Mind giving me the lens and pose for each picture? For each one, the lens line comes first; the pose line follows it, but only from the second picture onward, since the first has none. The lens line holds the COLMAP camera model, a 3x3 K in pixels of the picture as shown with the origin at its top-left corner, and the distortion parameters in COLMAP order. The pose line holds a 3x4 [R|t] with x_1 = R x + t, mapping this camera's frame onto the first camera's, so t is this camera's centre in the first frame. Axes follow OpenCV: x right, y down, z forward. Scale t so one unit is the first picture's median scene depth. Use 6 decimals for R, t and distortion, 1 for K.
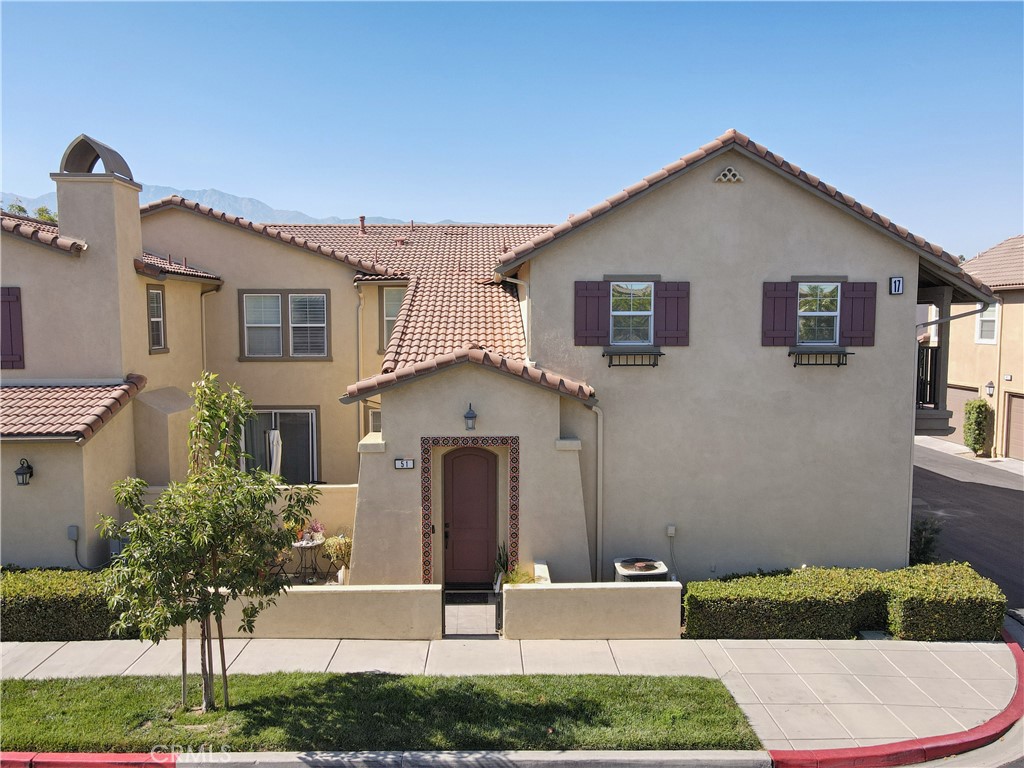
lens RADIAL K [[742.9, 0, 512.0], [0, 742.9, 384.0], [0, 0, 1]] dist [0.002042, 0.002553]
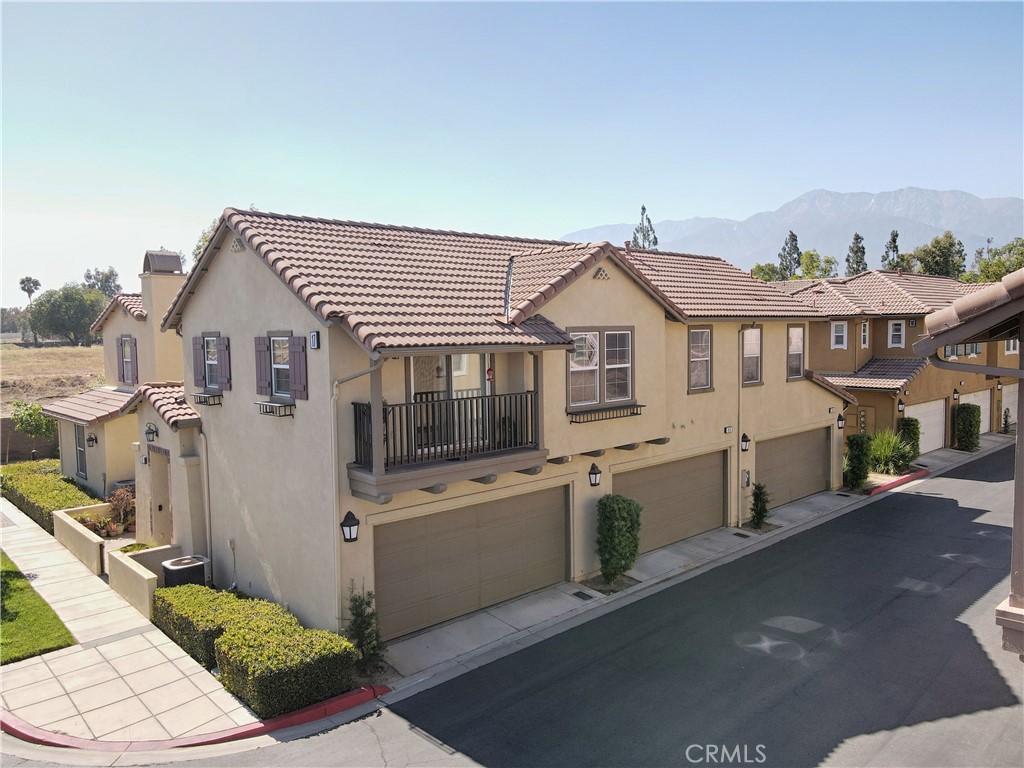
lens RADIAL K [[747.0, 0, 512.0], [0, 747.0, 384.0], [0, 0, 1]] dist [0.010917, -0.000028]
pose [[0.664033, 0.050111, -0.746022, 1.435174], [-0.058810, 0.998161, 0.014700, -0.106355], [0.745386, 0.034112, 0.665759, 0.540508]]
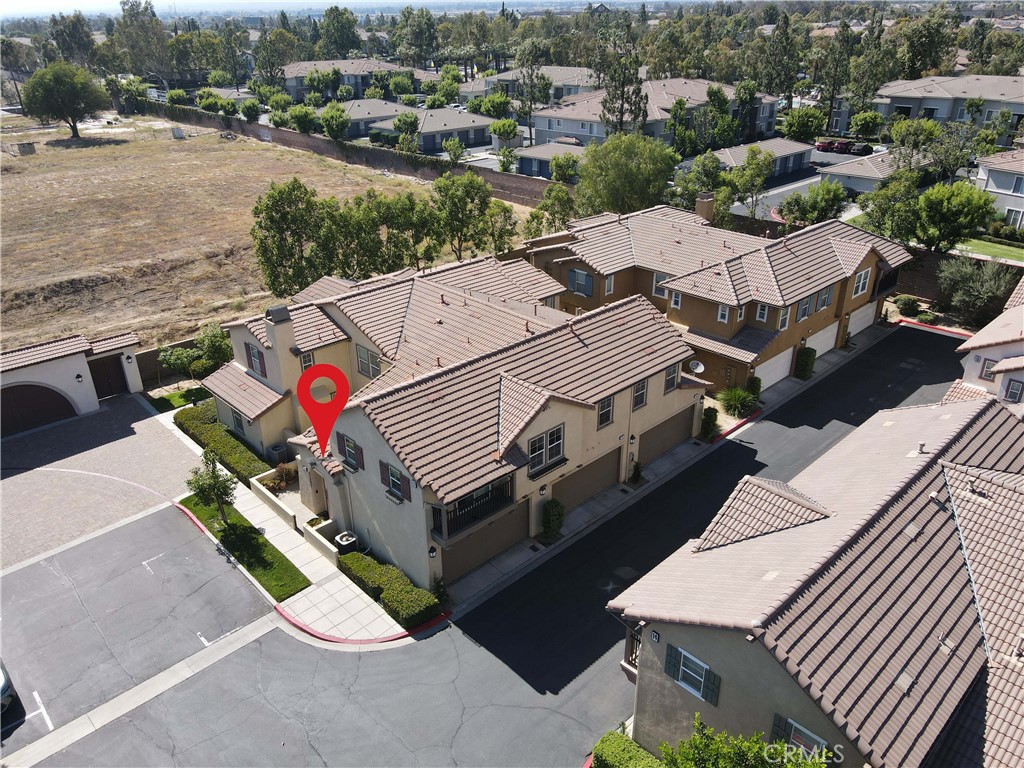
lens RADIAL K [[742.9, 0, 512.0], [0, 742.9, 384.0], [0, 0, 1]] dist [0.002042, 0.002553]
pose [[0.675724, 0.321734, -0.663238, 2.080028], [-0.064732, 0.922149, 0.381380, -1.238785], [0.734307, -0.214774, 0.643945, -0.131371]]
